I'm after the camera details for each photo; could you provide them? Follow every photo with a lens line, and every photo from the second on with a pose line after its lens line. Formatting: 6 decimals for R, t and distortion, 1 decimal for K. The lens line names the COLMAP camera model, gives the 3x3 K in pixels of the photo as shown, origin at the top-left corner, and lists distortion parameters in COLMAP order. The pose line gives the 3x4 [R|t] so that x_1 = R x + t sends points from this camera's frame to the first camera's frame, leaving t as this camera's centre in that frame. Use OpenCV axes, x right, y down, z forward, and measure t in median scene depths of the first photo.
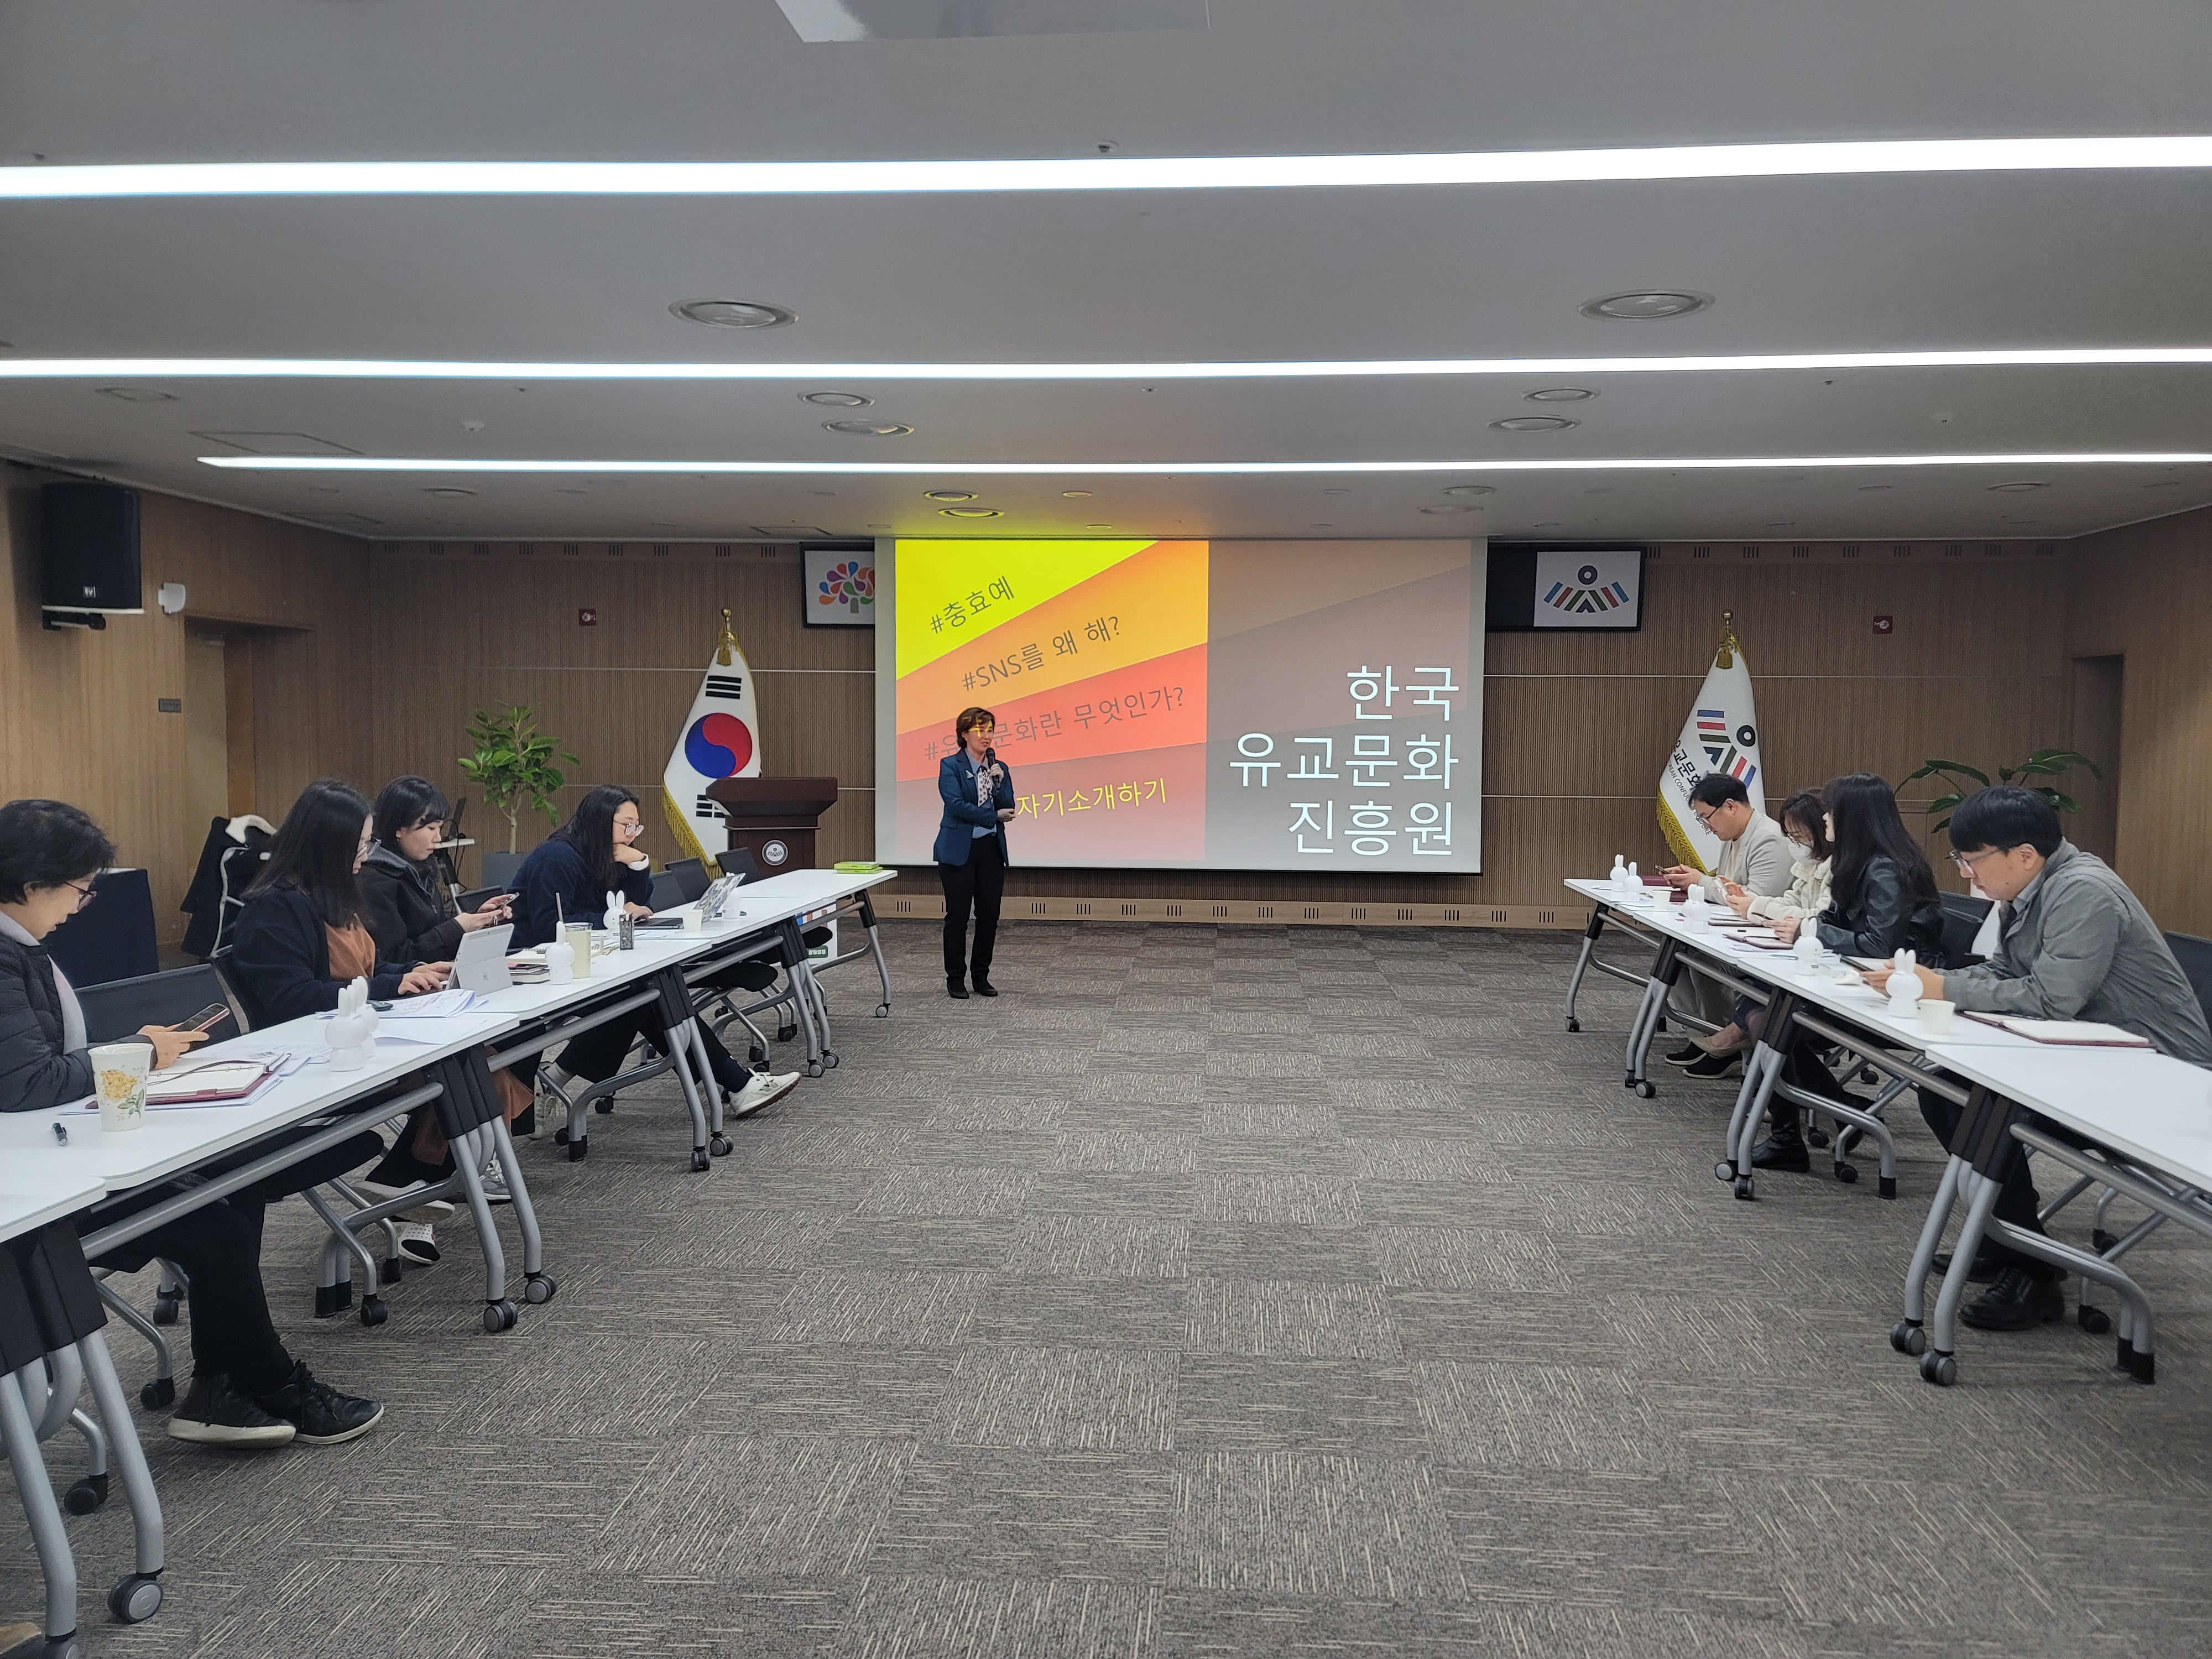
lens RADIAL K [[1635.0, 0, 1113.8], [0, 1635.0, 832.5], [0, 0, 1]] dist [0.090511, -0.080506]
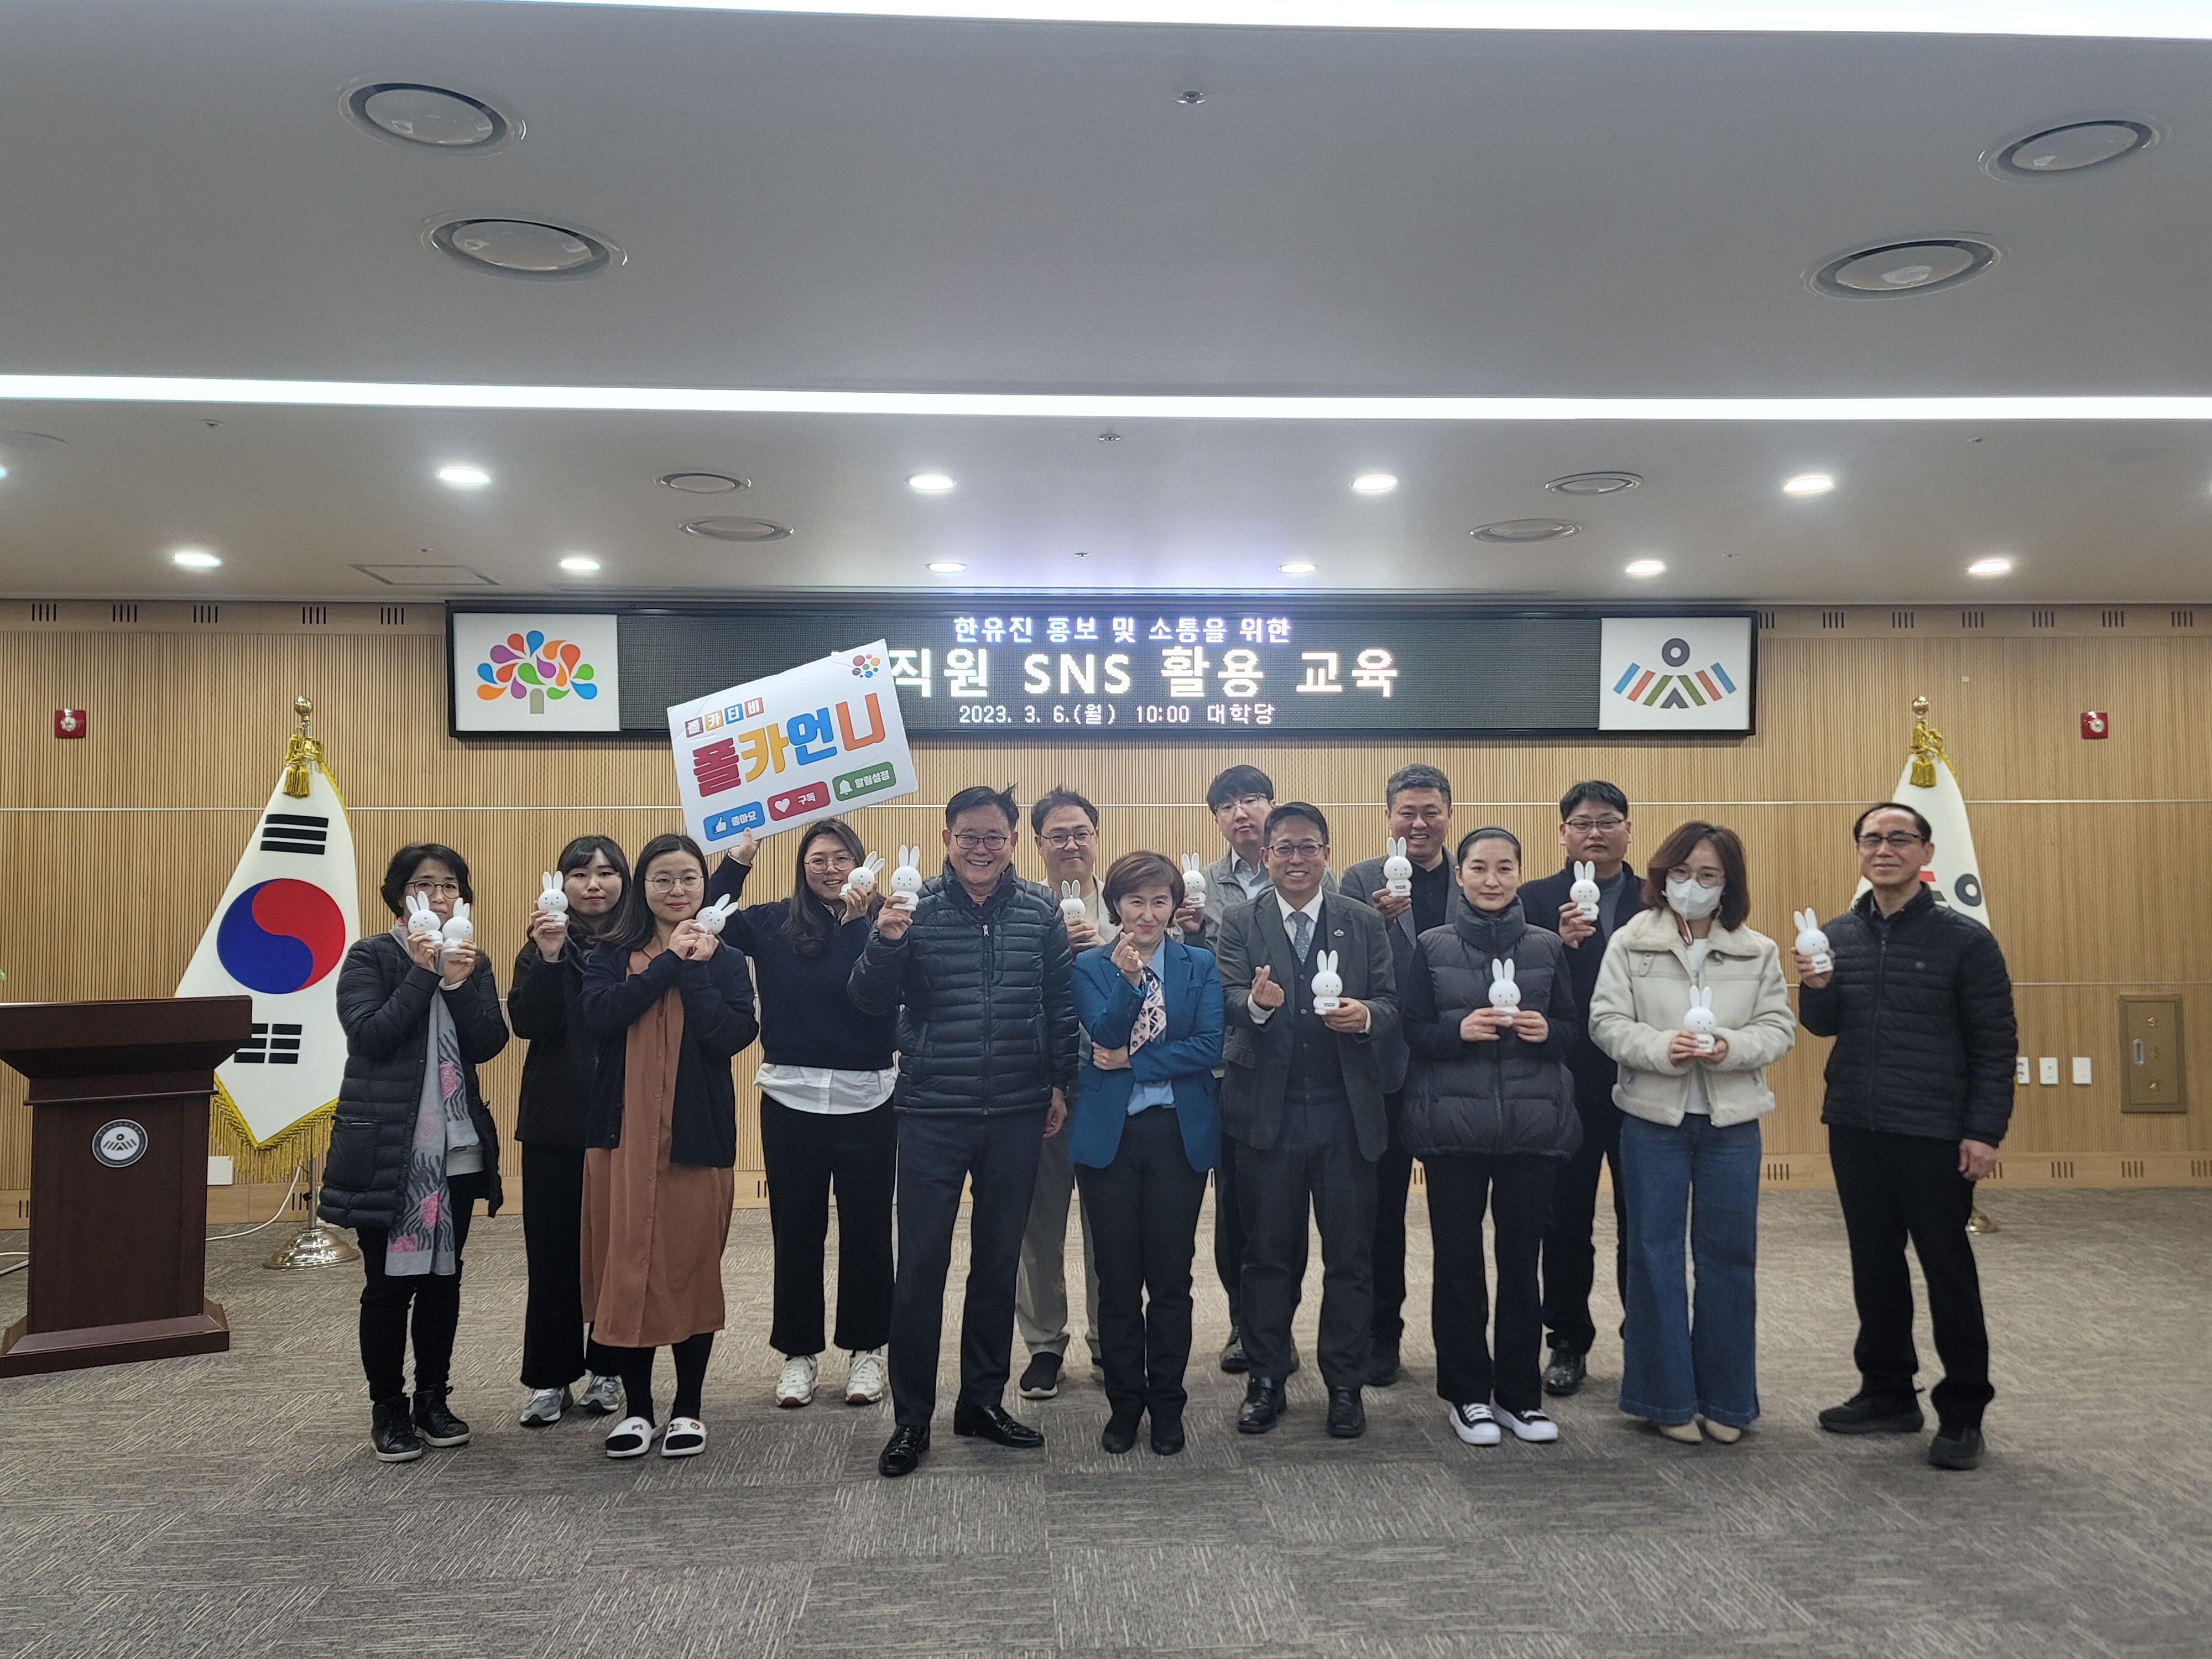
lens RADIAL K [[1783.3, 0, 1119.4], [0, 1783.3, 824.0], [0, 0, 1]] dist [0.109498, -0.109918]
pose [[0.990801, -0.011495, 0.134838, -0.035383], [0.025195, 0.994634, -0.100342, -0.020415], [-0.132961, 0.102816, 0.985774, 0.329071]]
